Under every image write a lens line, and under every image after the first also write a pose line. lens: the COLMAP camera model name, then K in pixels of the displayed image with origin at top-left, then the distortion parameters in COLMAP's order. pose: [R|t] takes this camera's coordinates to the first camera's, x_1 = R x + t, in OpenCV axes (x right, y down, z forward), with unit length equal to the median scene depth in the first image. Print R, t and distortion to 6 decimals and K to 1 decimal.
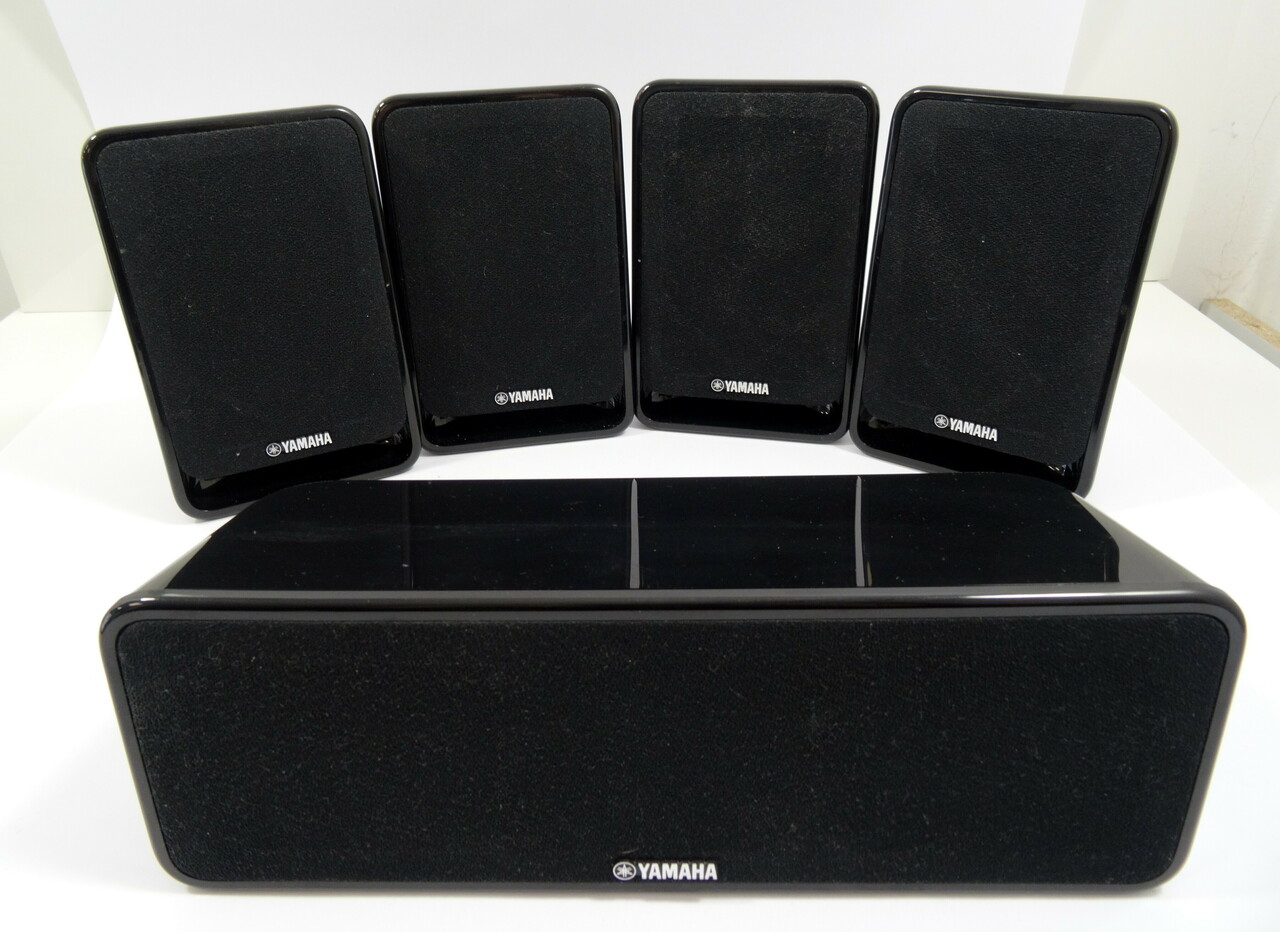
lens RADIAL K [[932.8, 0, 637.5], [0, 932.8, 460.9], [0, 0, 1]] dist [-0.000025, 0.000736]
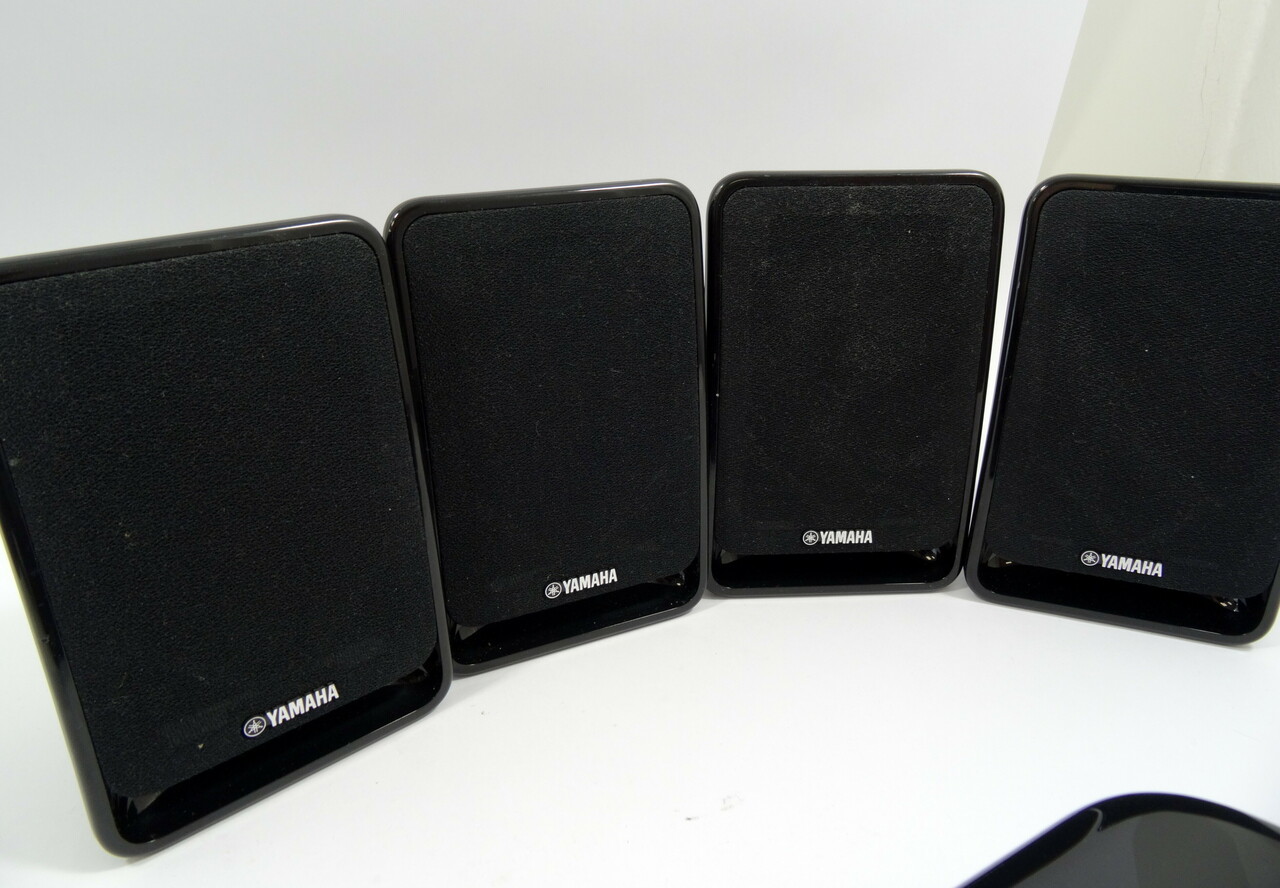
lens RADIAL K [[907.6, 0, 641.4], [0, 907.6, 443.6], [0, 0, 1]] dist [0.012098, -0.001688]
pose [[0.965540, -0.086864, 0.245331, -0.265635], [0.109712, 0.990655, -0.081032, -0.126115], [-0.236000, 0.105156, 0.966047, 0.296349]]
